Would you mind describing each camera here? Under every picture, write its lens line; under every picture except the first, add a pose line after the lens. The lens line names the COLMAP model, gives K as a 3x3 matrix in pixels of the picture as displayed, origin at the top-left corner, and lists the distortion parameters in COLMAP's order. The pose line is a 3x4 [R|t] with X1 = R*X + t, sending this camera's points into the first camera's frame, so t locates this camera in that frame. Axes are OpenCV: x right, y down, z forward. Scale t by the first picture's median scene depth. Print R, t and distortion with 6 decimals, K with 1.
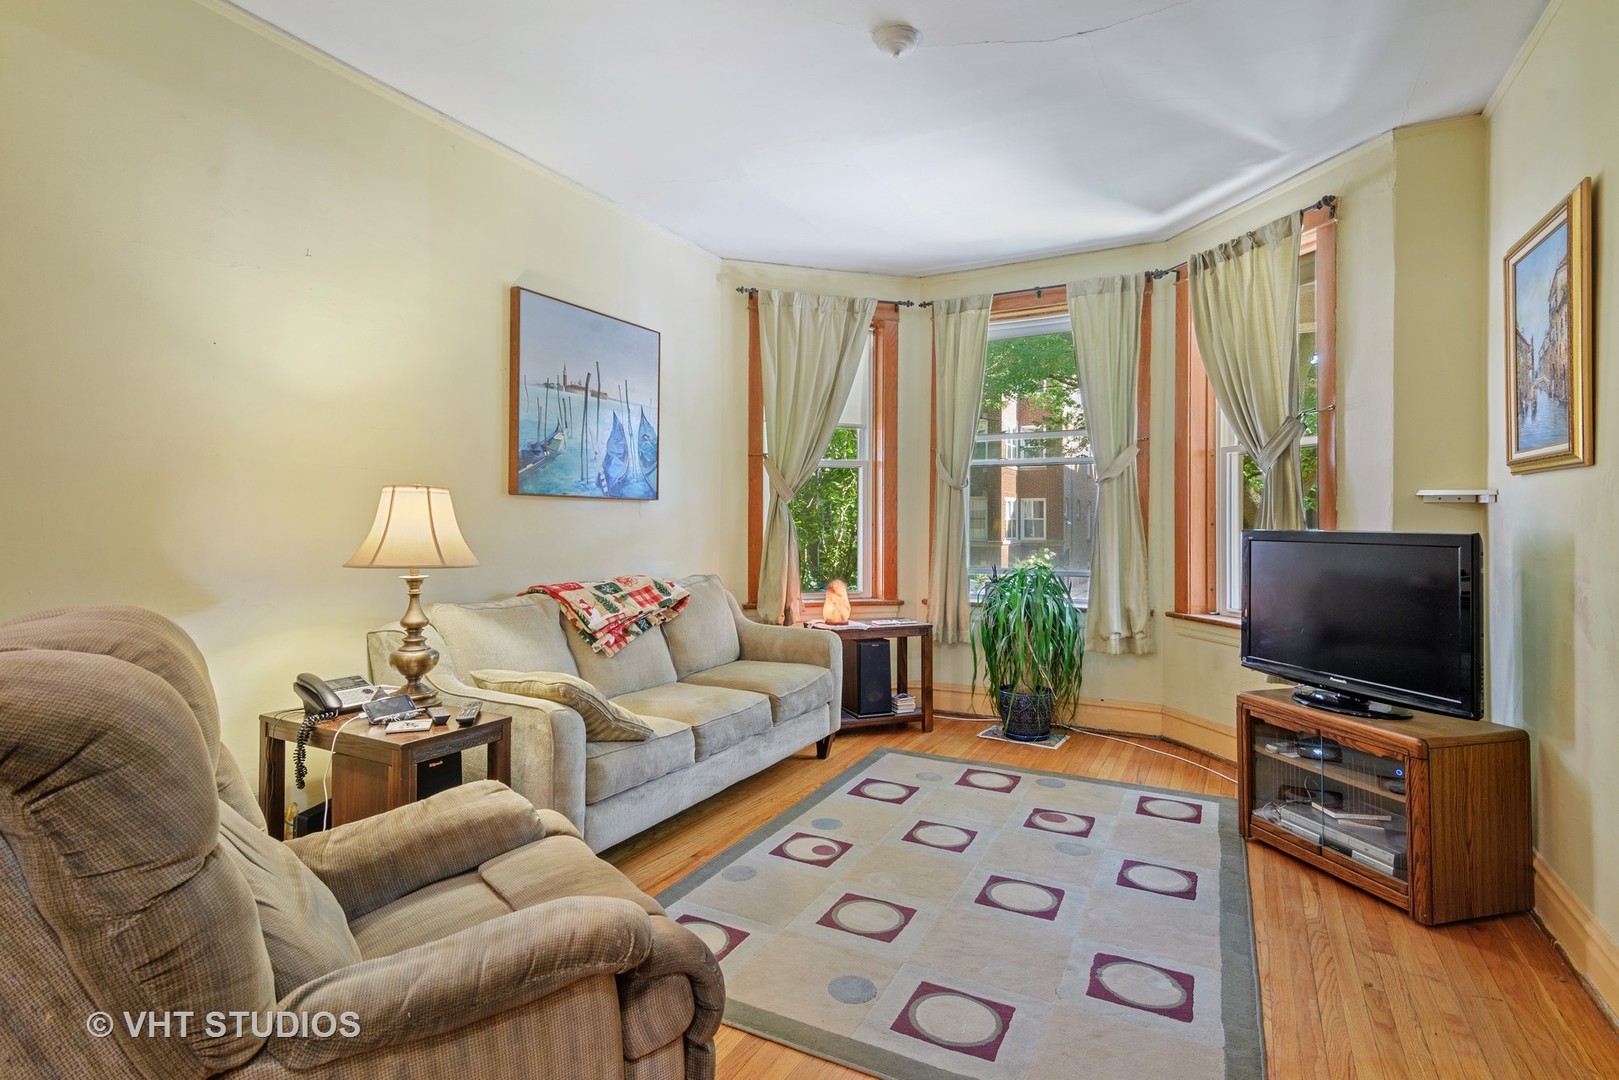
lens RADIAL K [[827.2, 0, 814.9], [0, 827.2, 523.3], [0, 0, 1]] dist [0.030859, 0.000076]
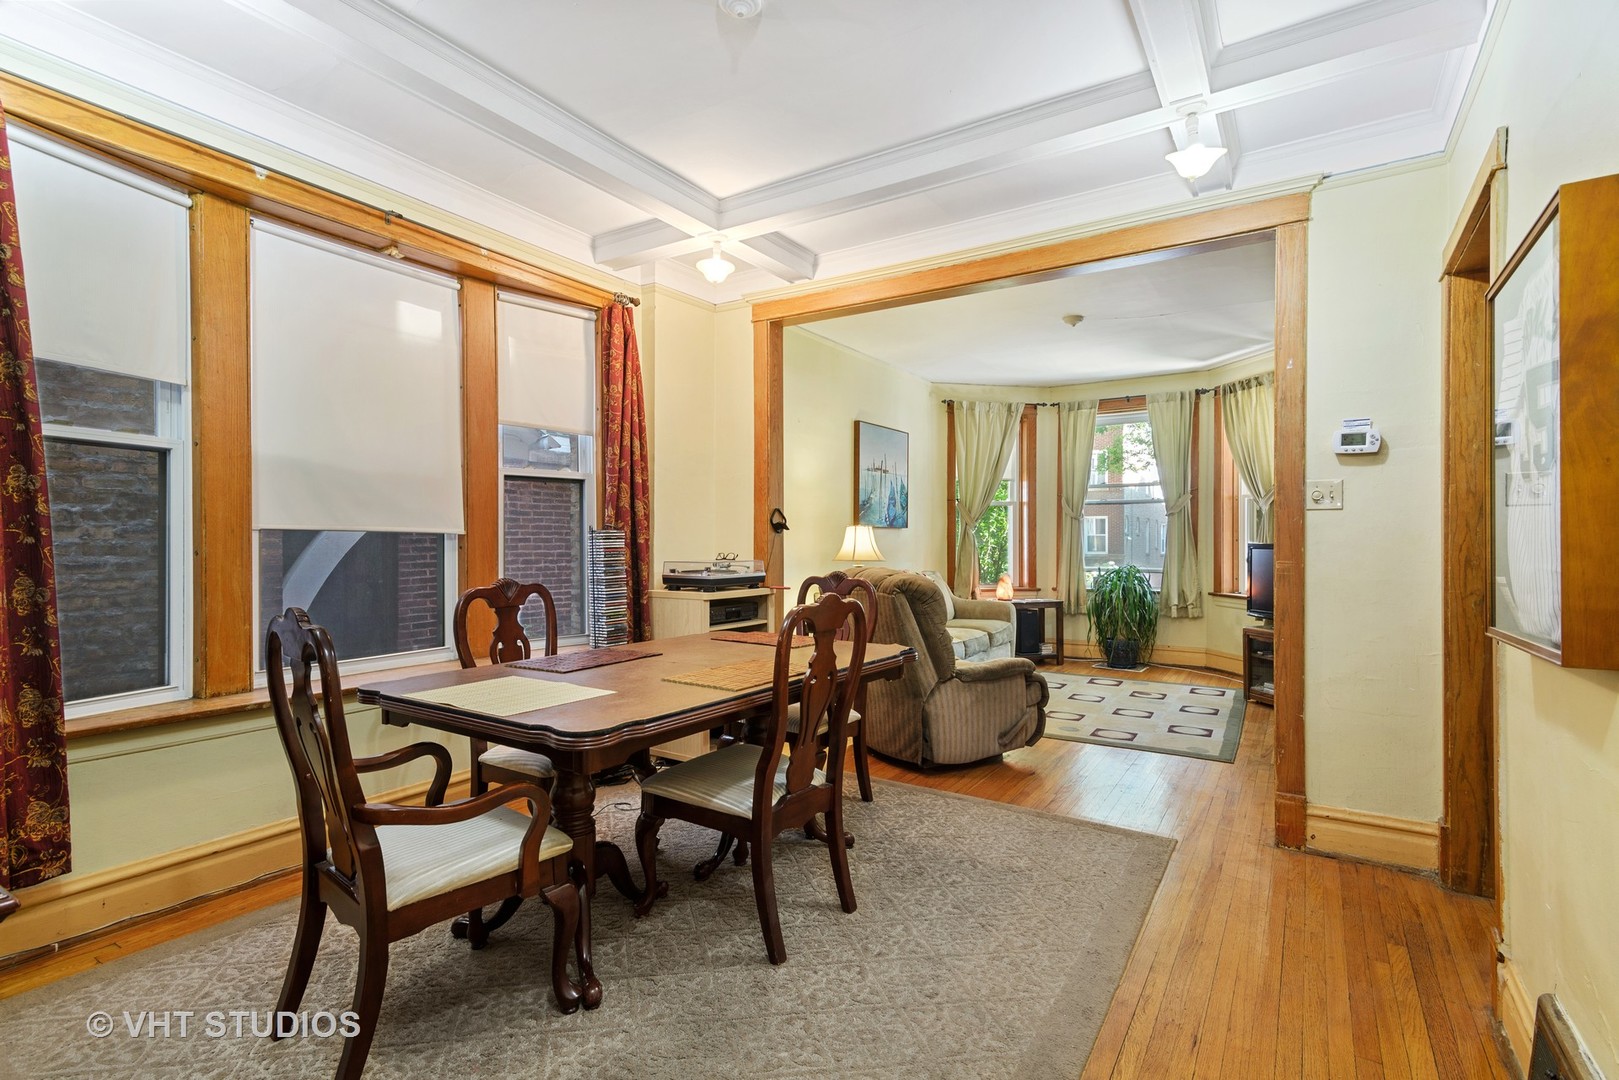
lens RADIAL K [[777.5, 0, 801.6], [0, 777.5, 545.6], [0, 0, 1]] dist [0.006259, -0.003476]
pose [[0.995238, -0.003769, -0.097402, -0.232527], [0.004511, 0.999962, 0.007403, -0.003491], [0.097370, -0.007808, 0.995218, -0.617208]]
